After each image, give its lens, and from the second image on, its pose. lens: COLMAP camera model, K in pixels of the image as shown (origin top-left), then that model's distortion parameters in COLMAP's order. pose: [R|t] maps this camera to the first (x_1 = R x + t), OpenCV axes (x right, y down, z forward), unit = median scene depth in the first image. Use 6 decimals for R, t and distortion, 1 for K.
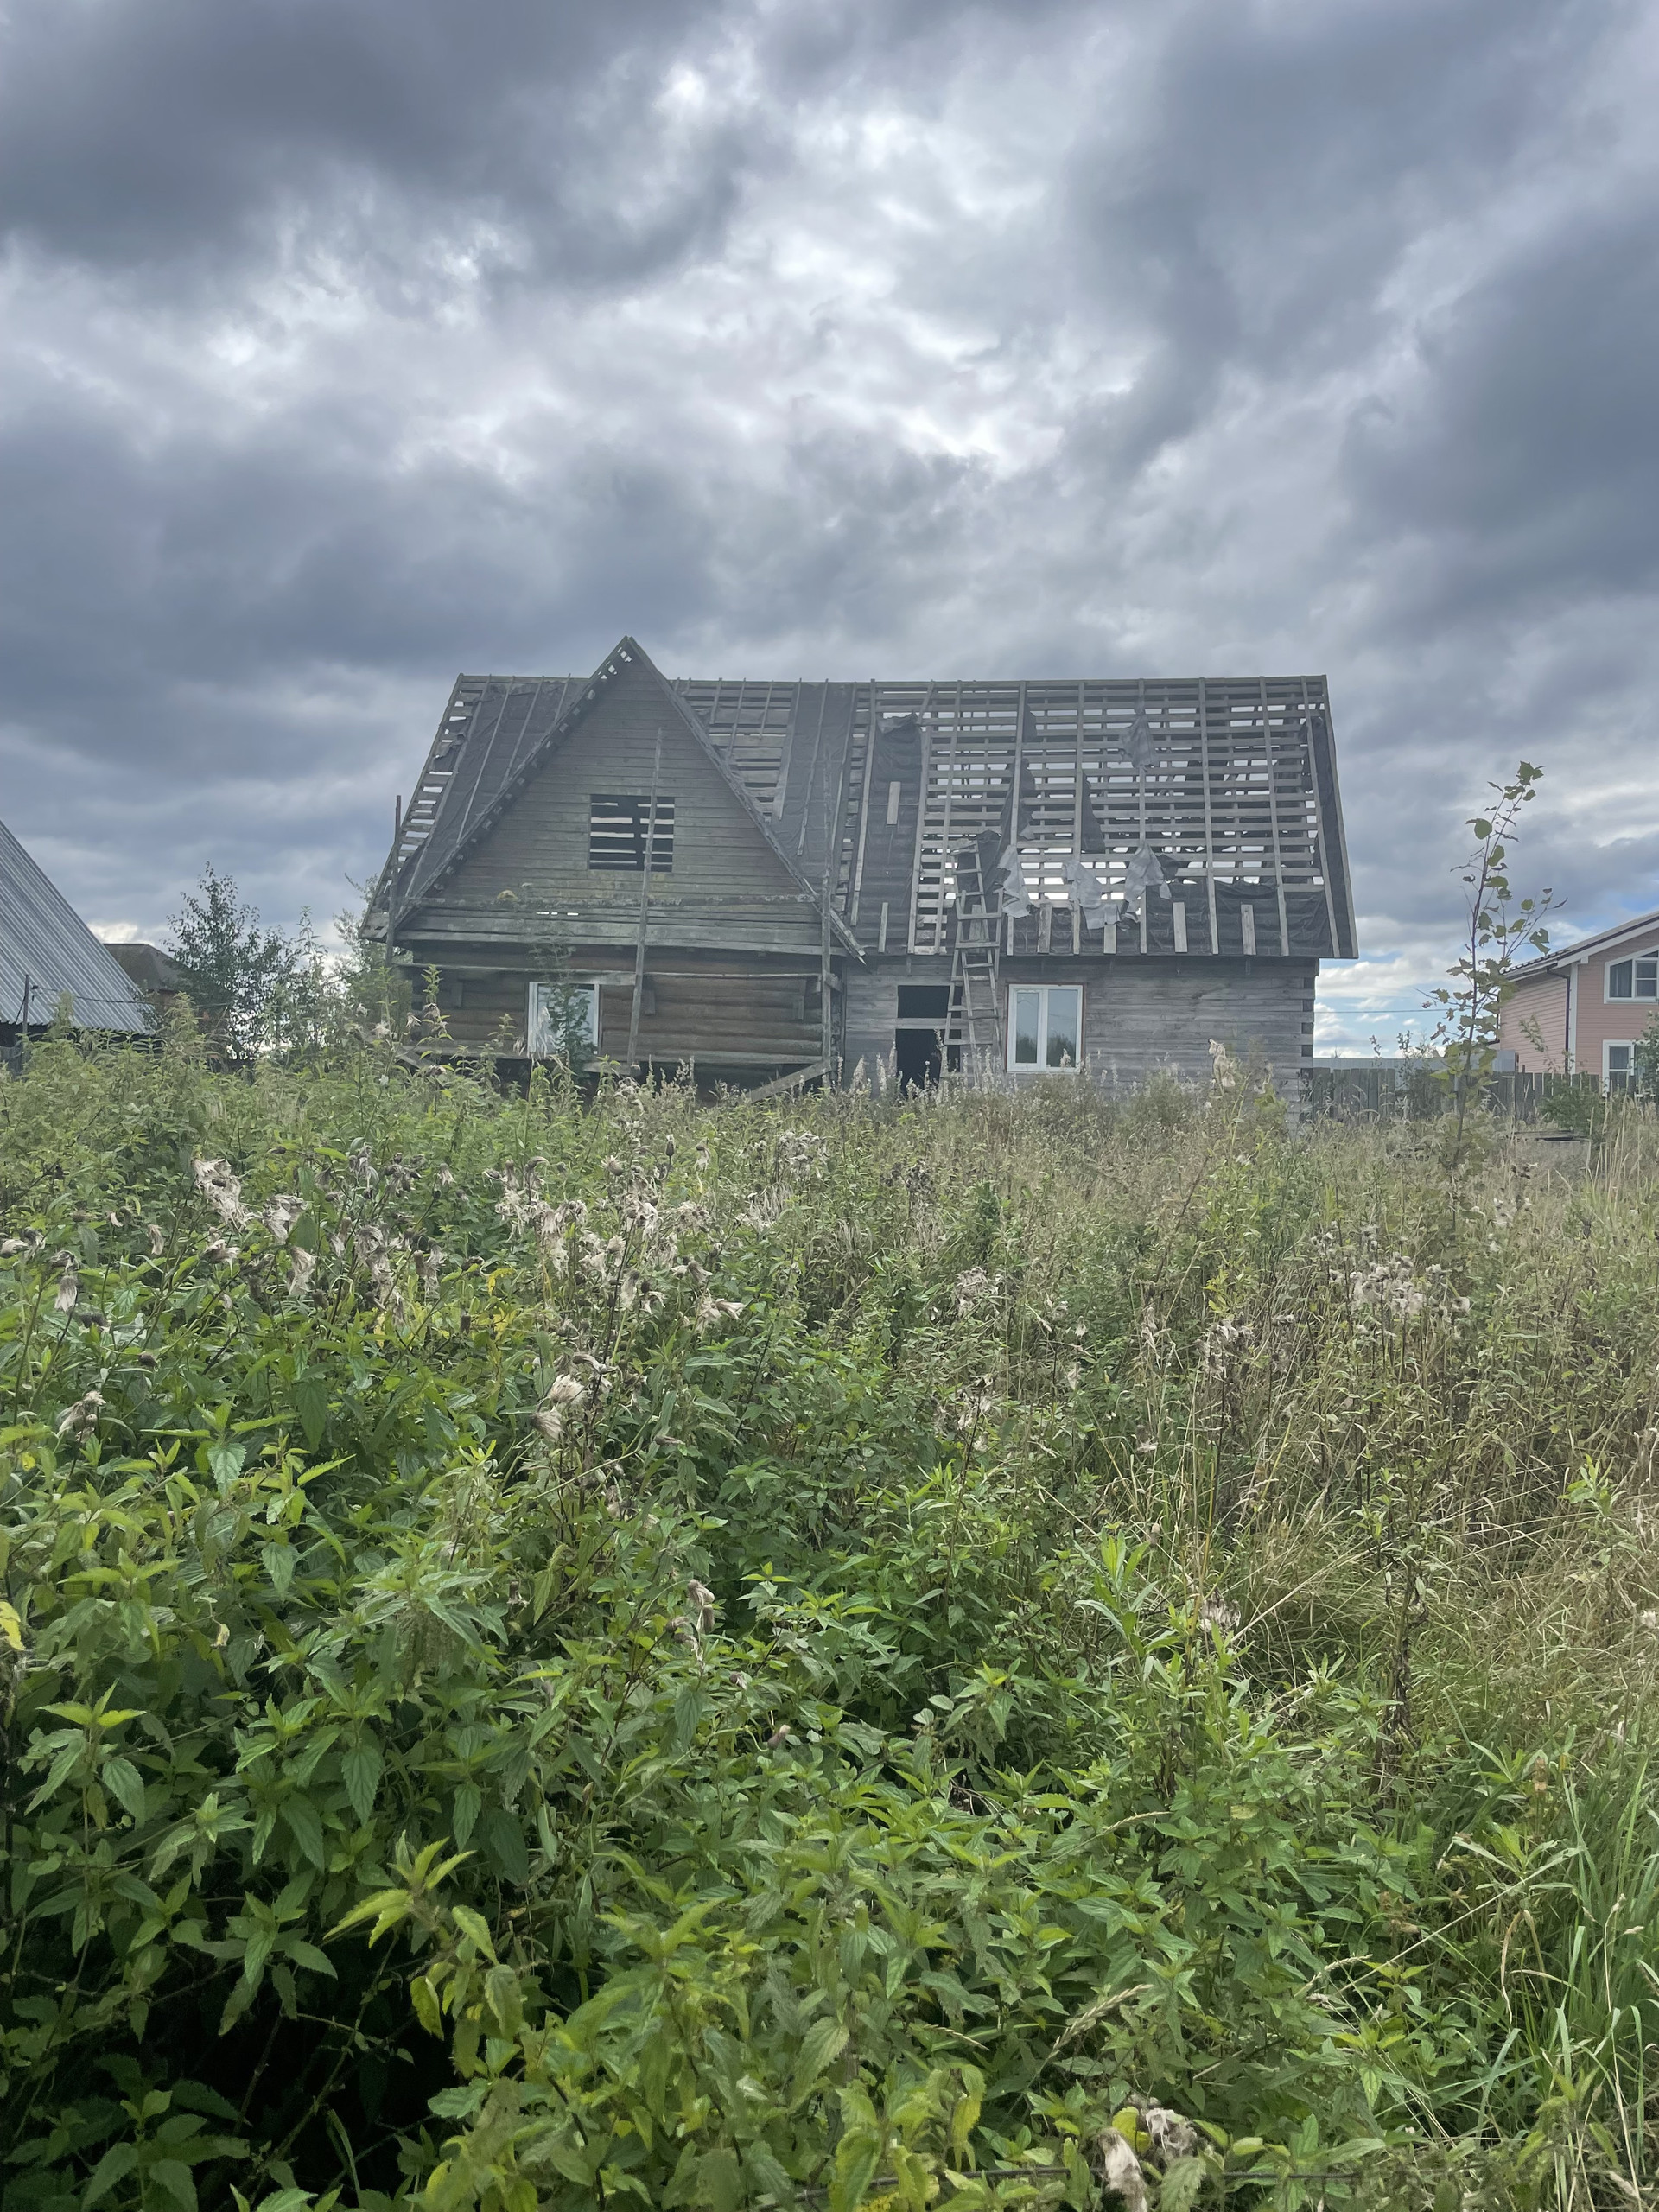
lens RADIAL K [[1666.4, 0, 843.1], [0, 1666.4, 1107.4], [0, 0, 1]] dist [0.086333, -0.118971]
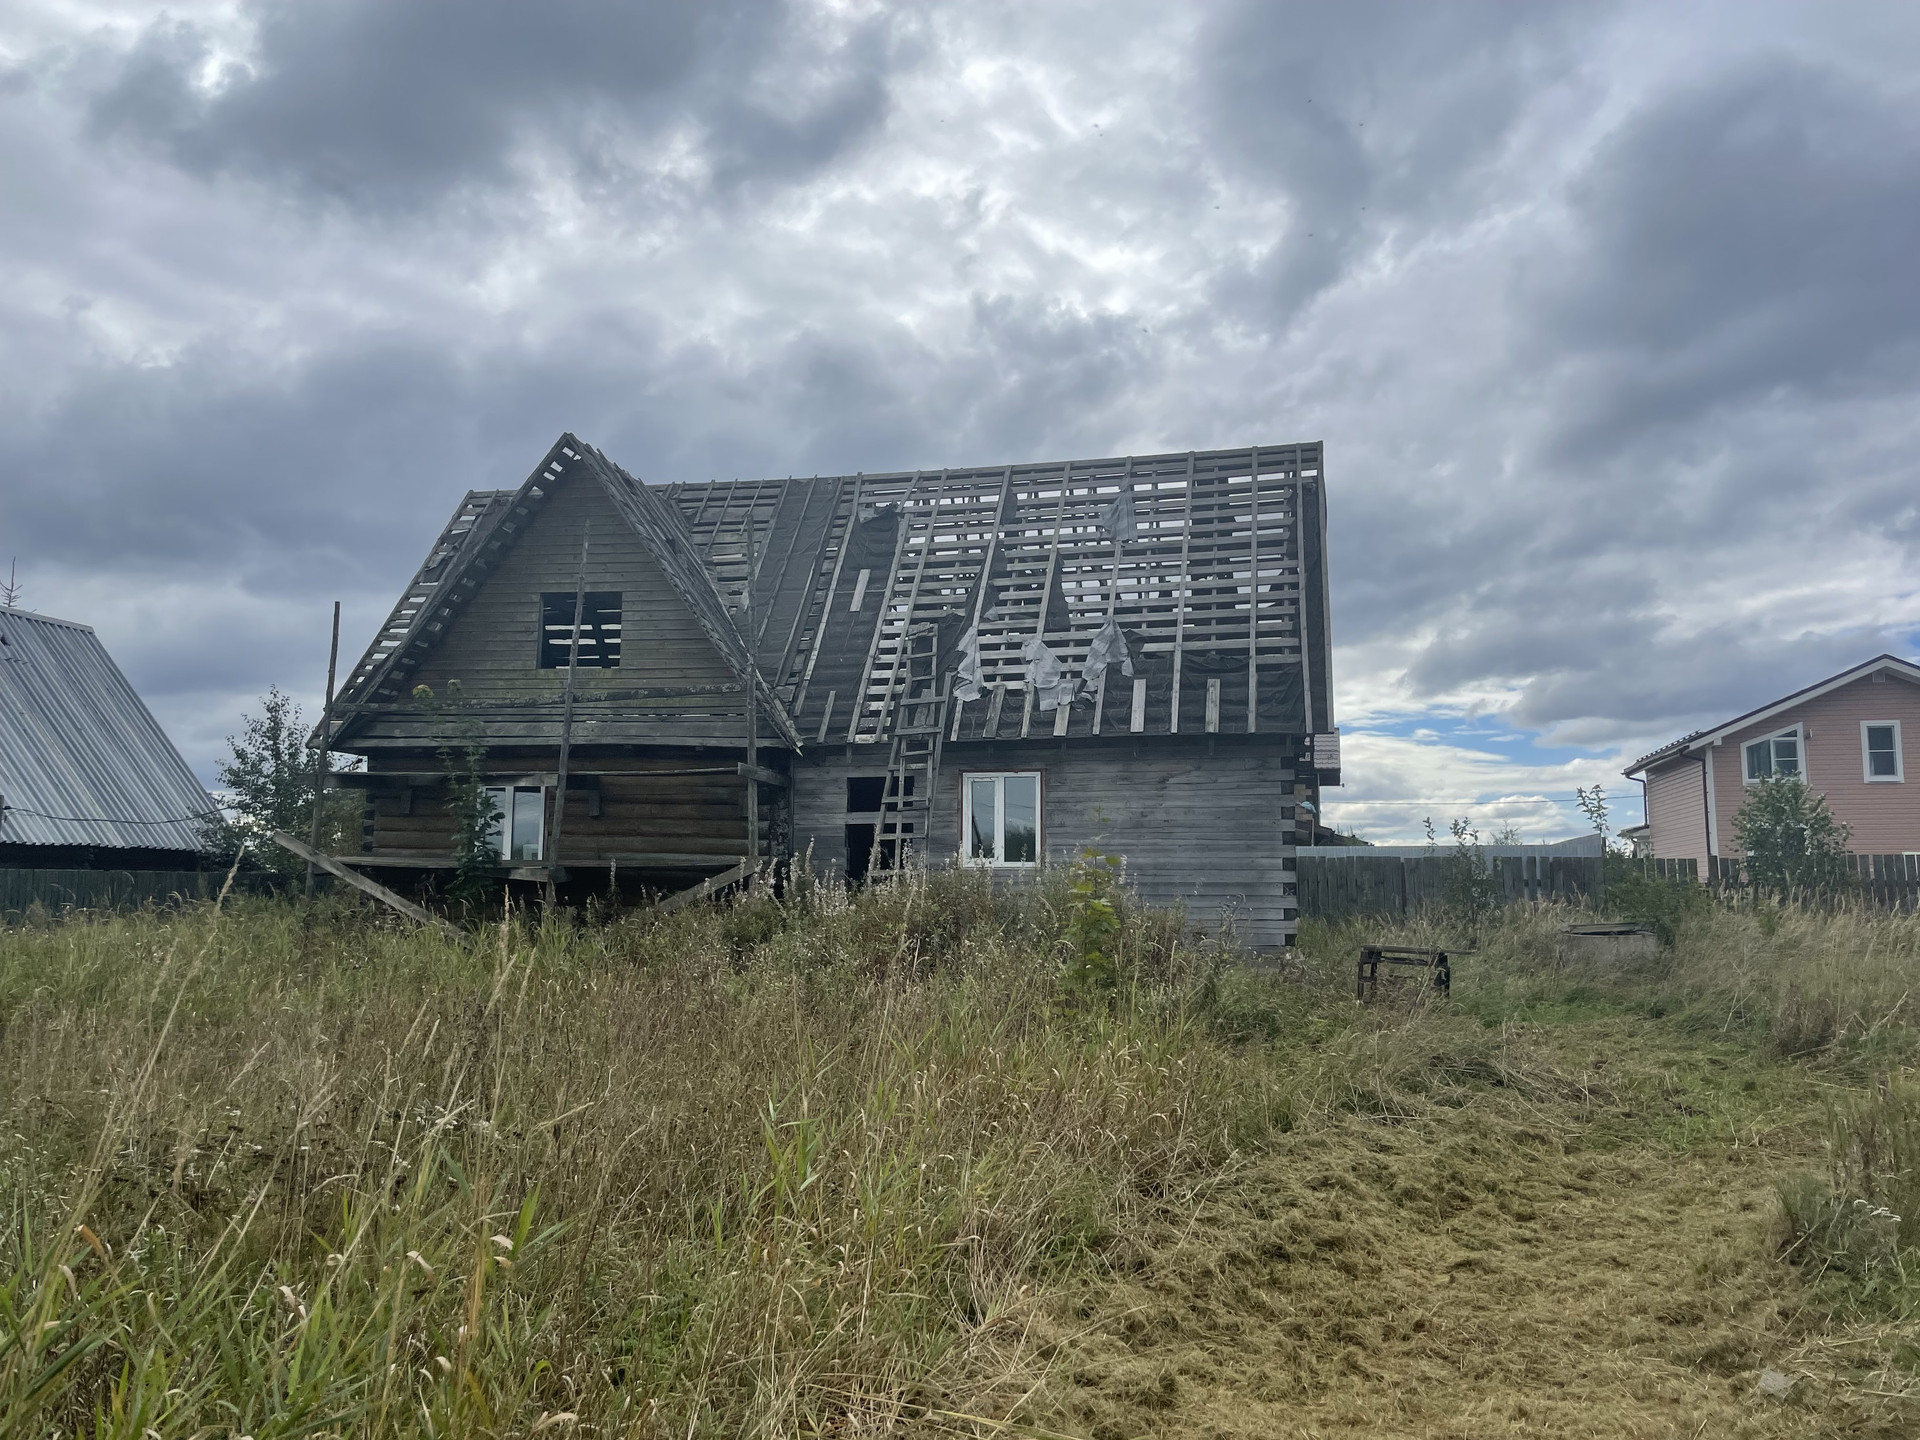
lens RADIAL K [[1446.4, 0, 945.7], [0, 1446.4, 712.2], [0, 0, 1]] dist [0.086333, -0.118971]
pose [[0.992220, -0.034606, -0.119589, 0.186991], [0.018768, 0.991191, -0.131104, -0.002348], [0.123072, 0.127840, 0.984129, 0.205726]]
